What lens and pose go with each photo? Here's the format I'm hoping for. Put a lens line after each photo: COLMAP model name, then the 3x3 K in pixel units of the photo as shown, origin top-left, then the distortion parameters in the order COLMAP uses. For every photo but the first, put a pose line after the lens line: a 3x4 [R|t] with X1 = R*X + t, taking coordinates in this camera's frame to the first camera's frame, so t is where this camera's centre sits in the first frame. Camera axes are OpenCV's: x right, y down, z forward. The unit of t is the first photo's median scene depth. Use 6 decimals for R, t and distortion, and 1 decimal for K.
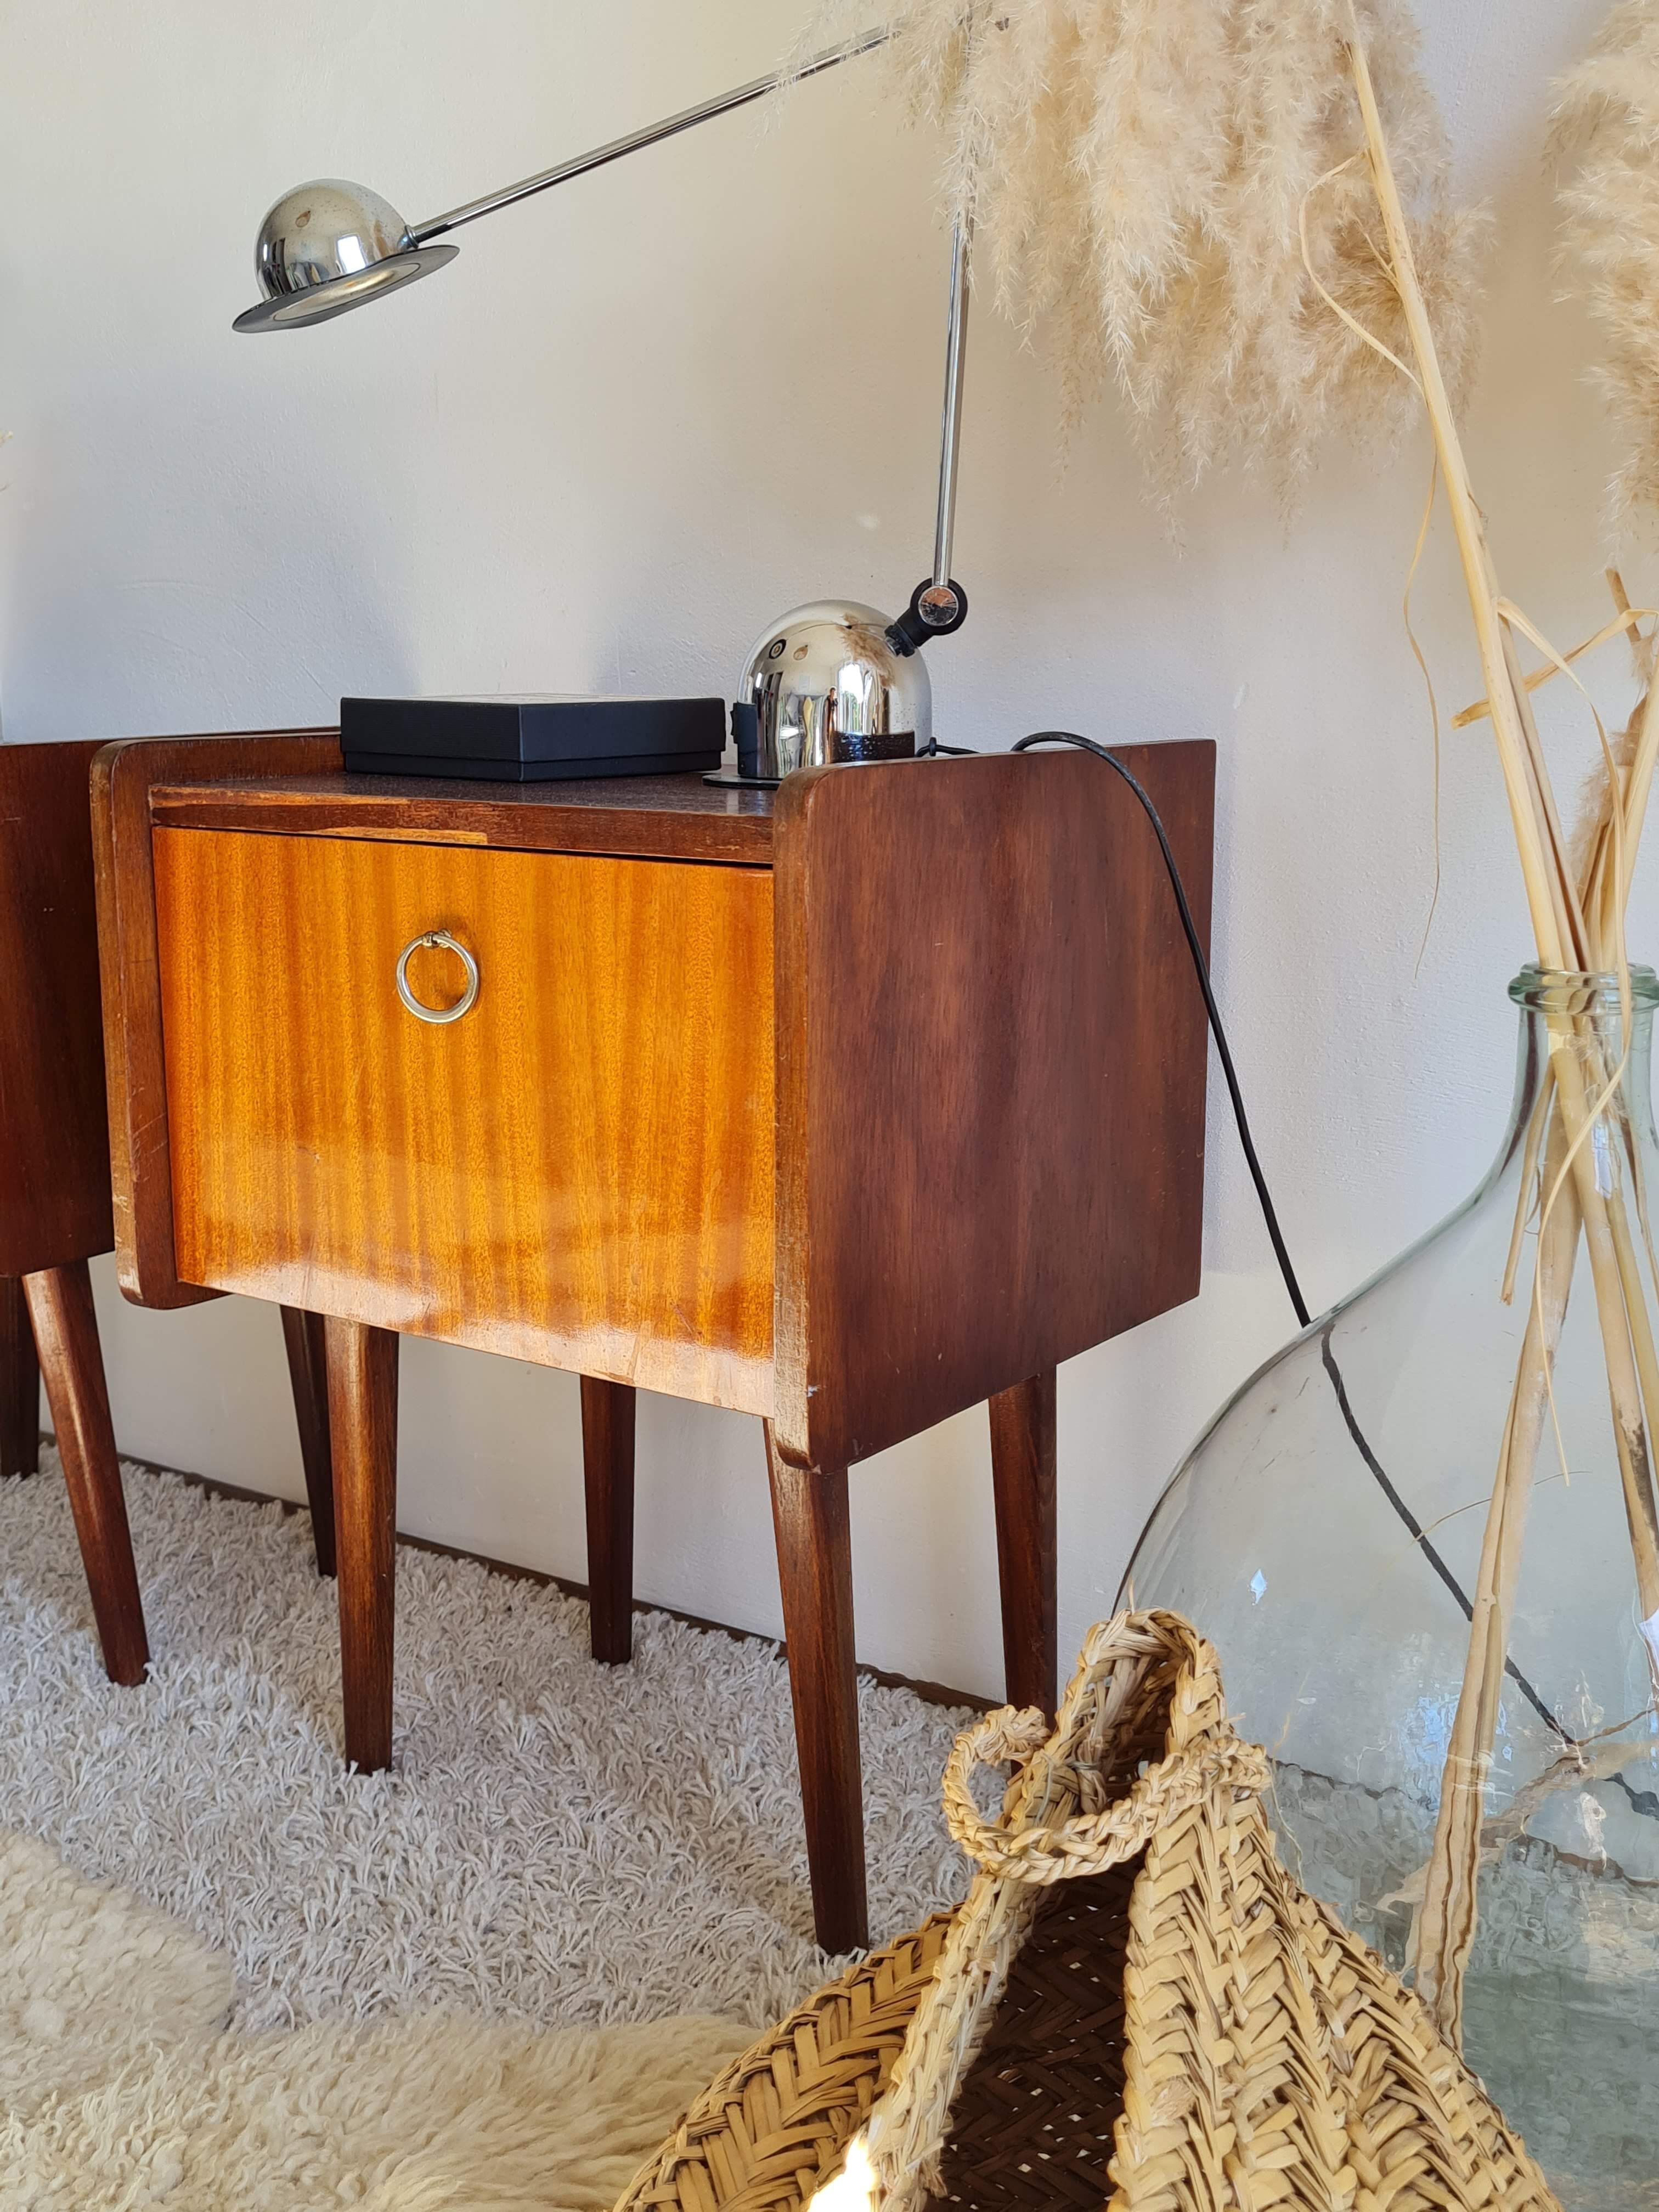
lens RADIAL K [[2355.1, 0, 833.9], [0, 2355.1, 1101.6], [0, 0, 1]] dist [0.050854, 0.000000]
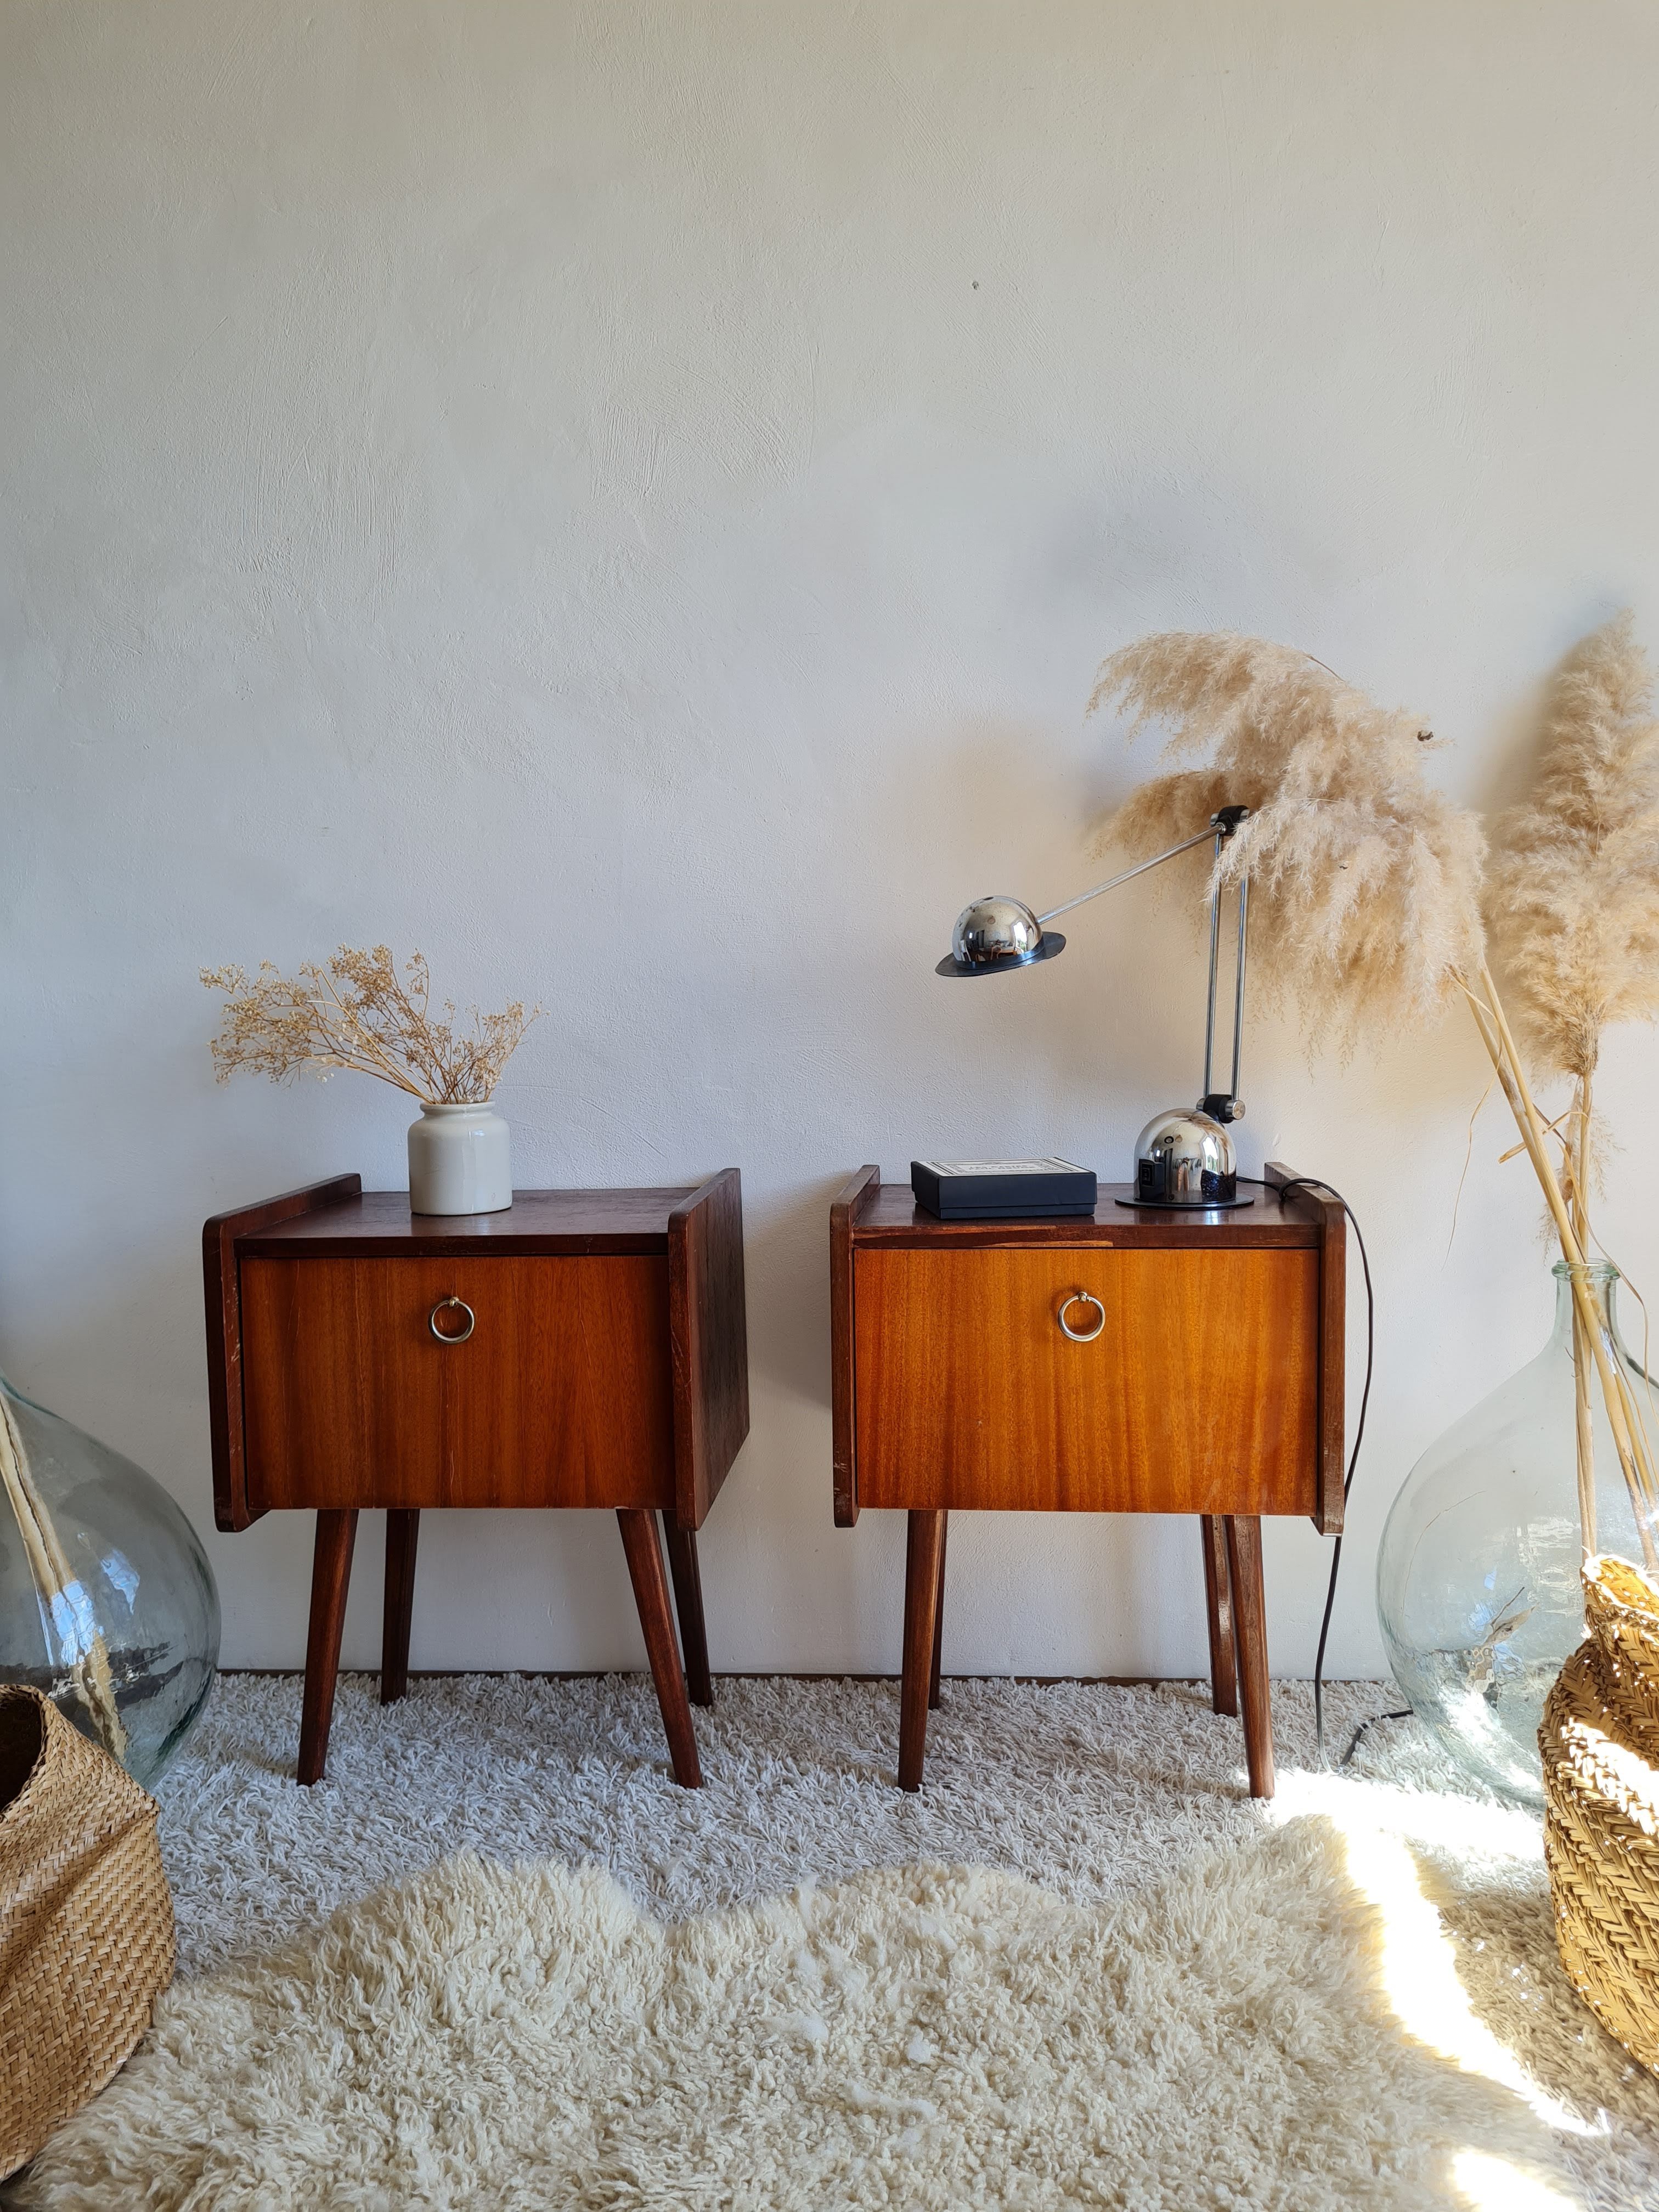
lens RADIAL K [[1675.0, 0, 847.0], [0, 1675.0, 1112.2], [0, 0, 1]] dist [0.066519, -0.051683]
pose [[0.866345, -0.046116, 0.497313, -1.019445], [0.110895, 0.988634, -0.101509, -0.101155], [-0.486979, 0.143092, 0.861612, -0.112987]]
